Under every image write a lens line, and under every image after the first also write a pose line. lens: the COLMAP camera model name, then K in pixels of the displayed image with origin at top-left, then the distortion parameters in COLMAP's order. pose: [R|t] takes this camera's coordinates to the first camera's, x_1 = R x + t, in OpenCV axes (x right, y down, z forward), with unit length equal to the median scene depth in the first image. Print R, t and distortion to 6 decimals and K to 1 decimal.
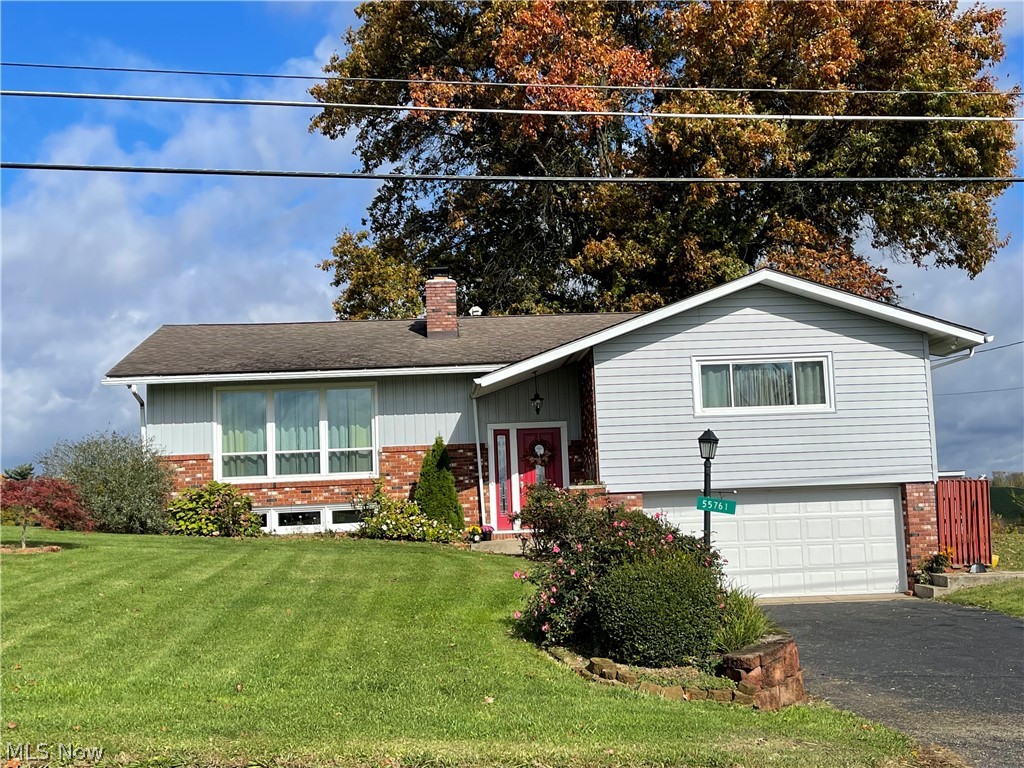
lens RADIAL K [[1246.3, 0, 512.0], [0, 1246.3, 384.0], [0, 0, 1]] dist [0.092788, -0.058314]
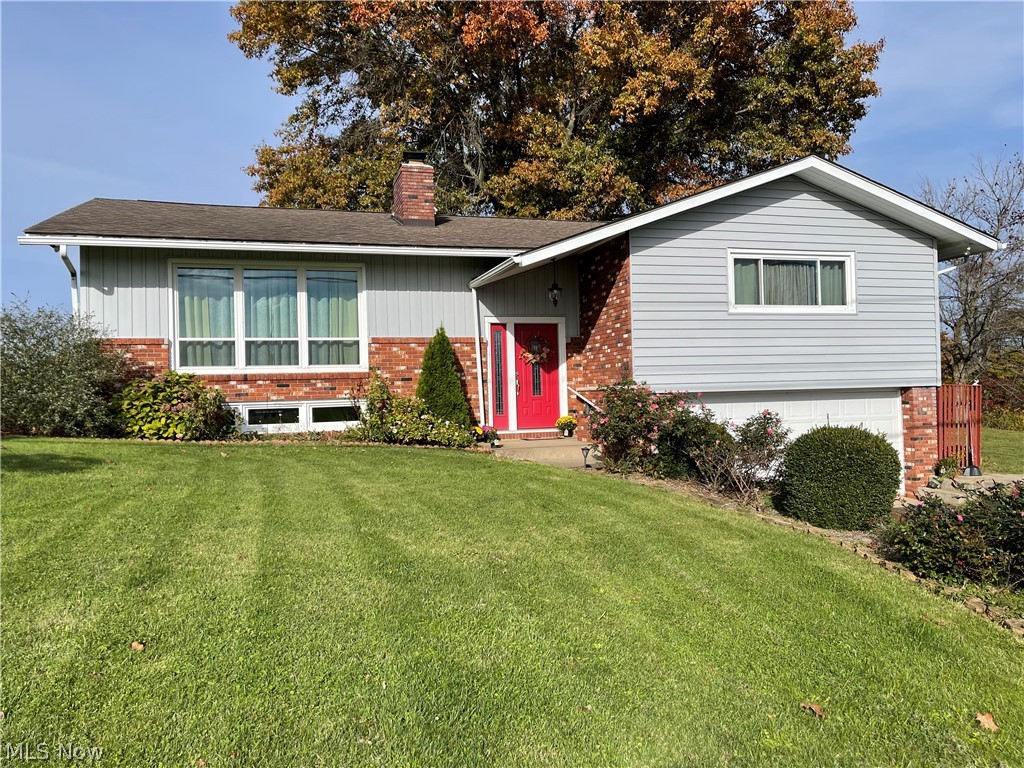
lens RADIAL K [[793.9, 0, 512.0], [0, 793.9, 384.0], [0, 0, 1]] dist [0.044518, -0.009514]
pose [[0.971760, 0.018454, 0.235250, -0.141606], [-0.037510, 0.996342, 0.076787, 0.036935], [-0.232972, -0.083443, 0.968897, 0.431508]]
